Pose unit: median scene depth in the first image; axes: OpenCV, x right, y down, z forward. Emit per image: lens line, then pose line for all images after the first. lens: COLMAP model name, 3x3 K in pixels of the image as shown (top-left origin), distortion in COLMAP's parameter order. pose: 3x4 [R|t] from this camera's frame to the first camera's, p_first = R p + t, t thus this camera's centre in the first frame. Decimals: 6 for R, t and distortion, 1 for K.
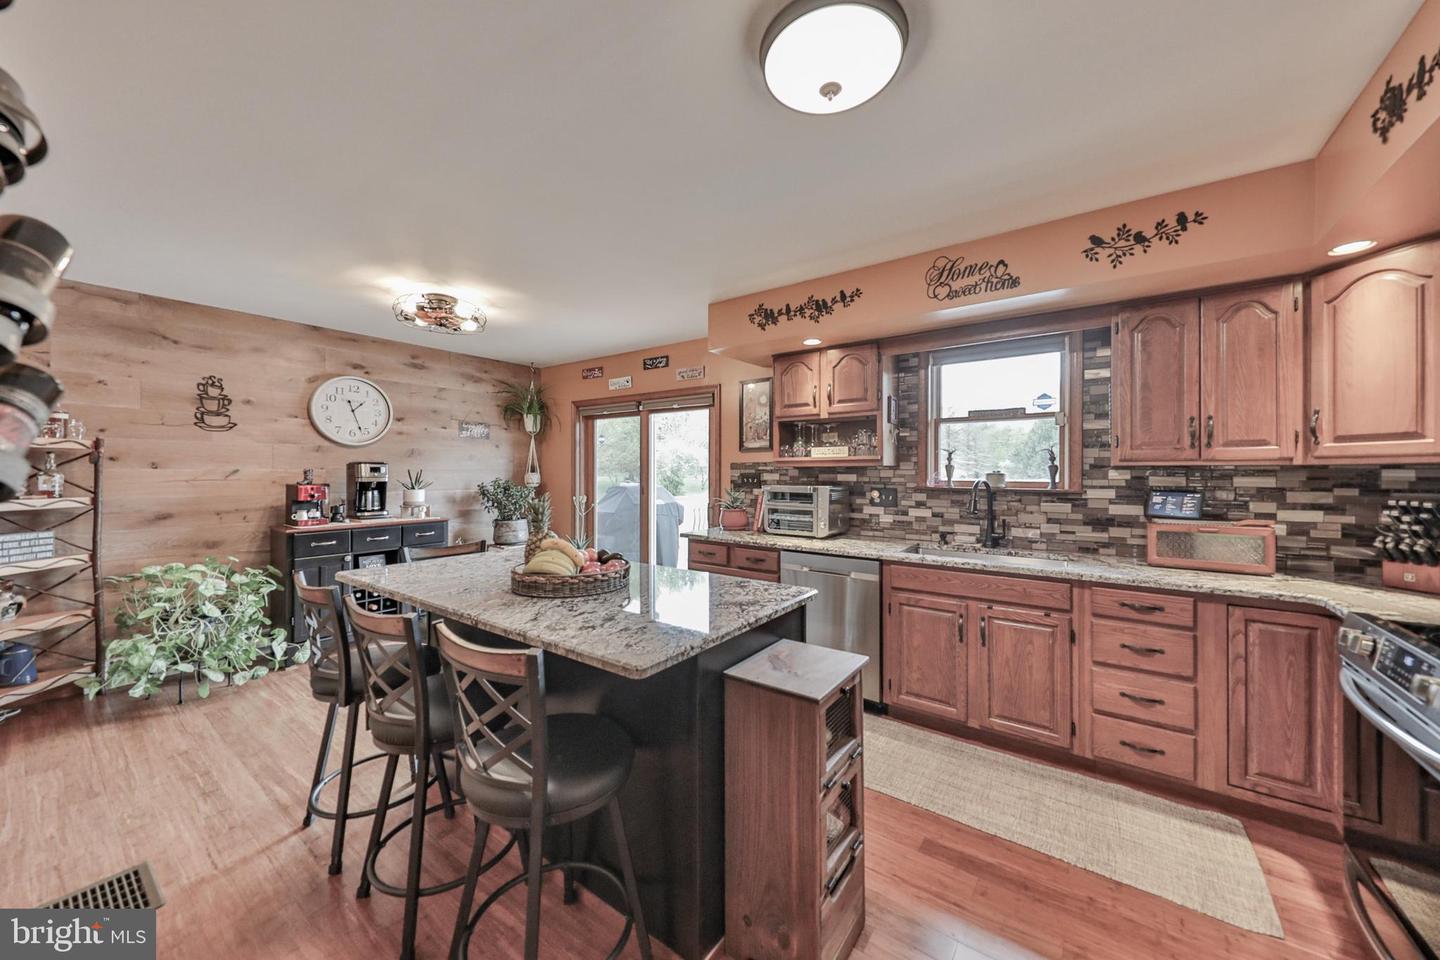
lens RADIAL K [[511.4, 0, 724.9], [0, 511.4, 472.6], [0, 0, 1]] dist [0.015341, -0.005734]
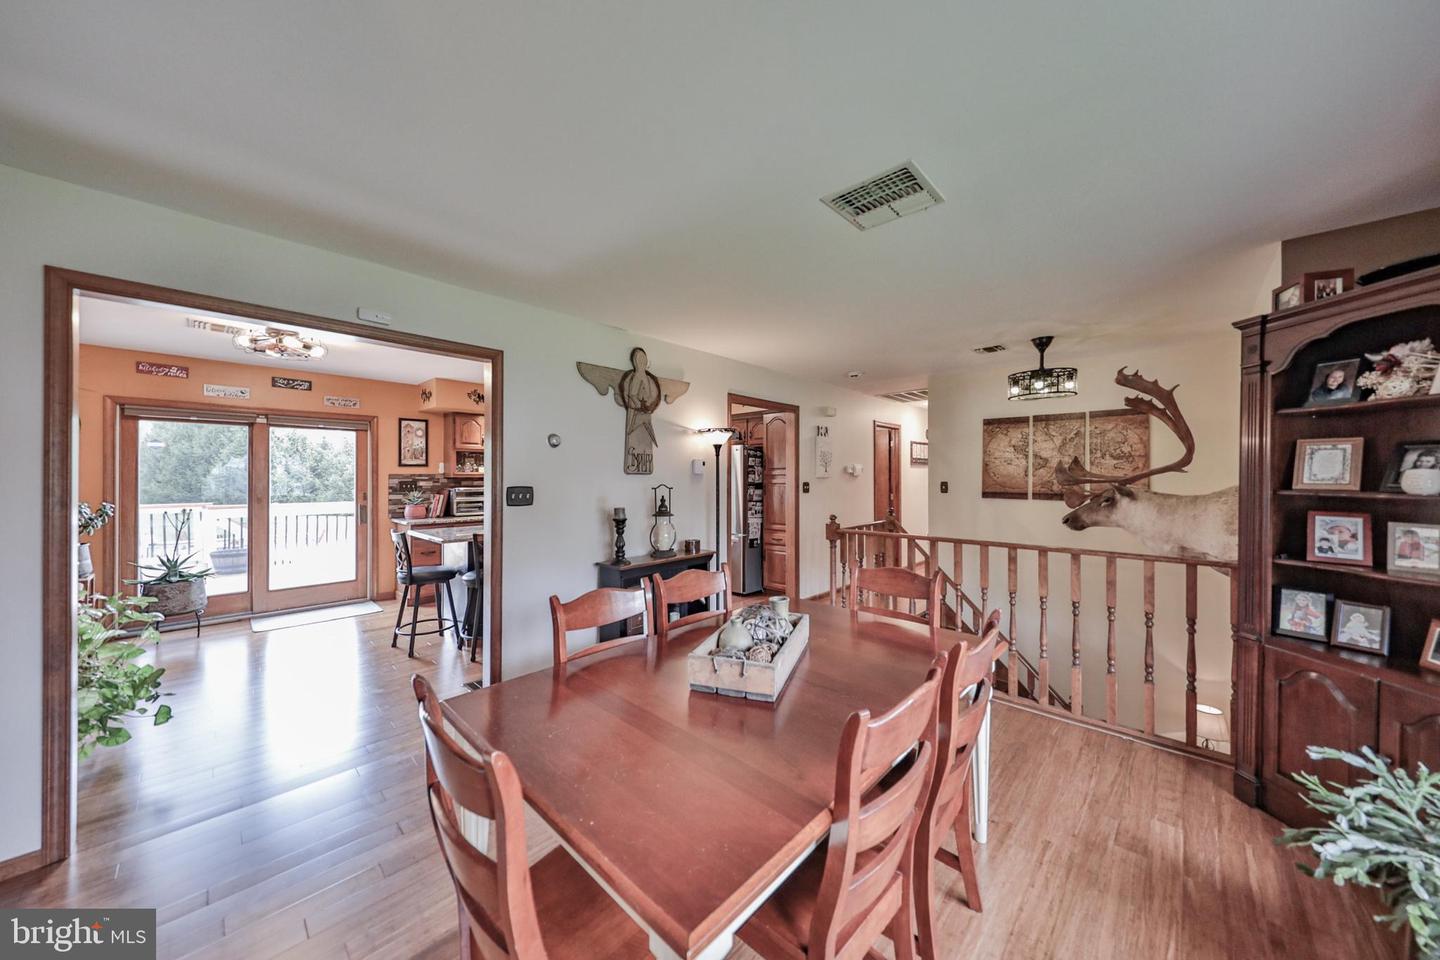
lens RADIAL K [[491.2, 0, 723.7], [0, 491.2, 476.6], [0, 0, 1]] dist [0.001898, -0.000153]
pose [[0.136738, -0.002477, 0.990604, -1.465307], [0.002986, 0.999993, 0.002089, -0.015272], [-0.990603, 0.002672, 0.136744, -0.115761]]
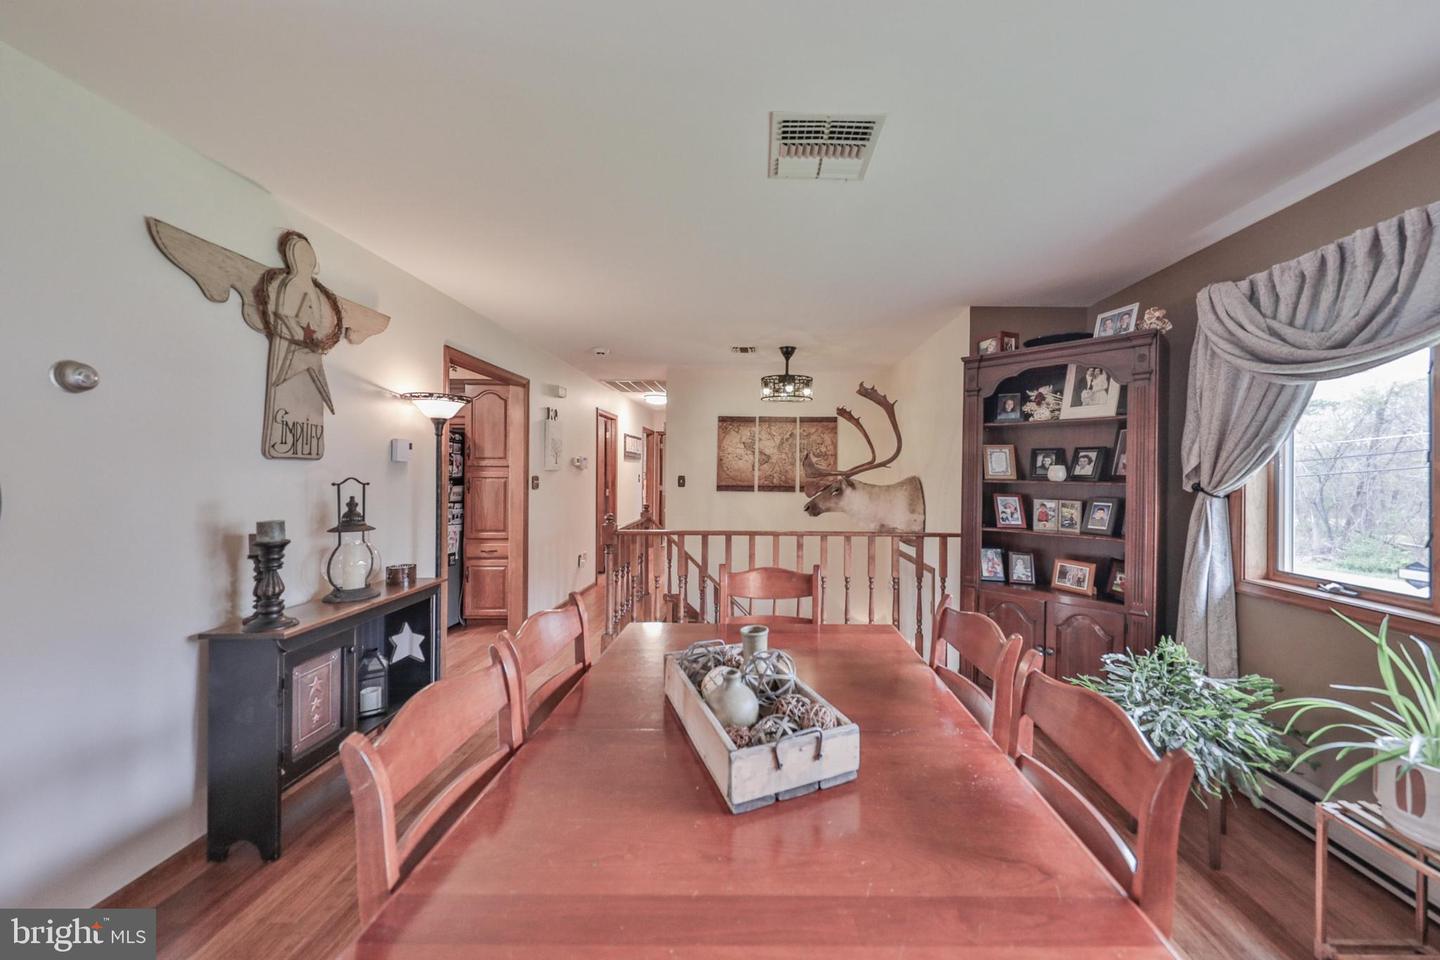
lens RADIAL K [[498.7, 0, 759.6], [0, 498.7, 474.6], [0, 0, 1]] dist [0.013492, -0.000057]
pose [[-0.587740, -0.007003, 0.809020, -1.248530], [-0.005582, 0.999974, 0.004601, -0.005651], [-0.809031, -0.001811, -0.587763, 0.129995]]
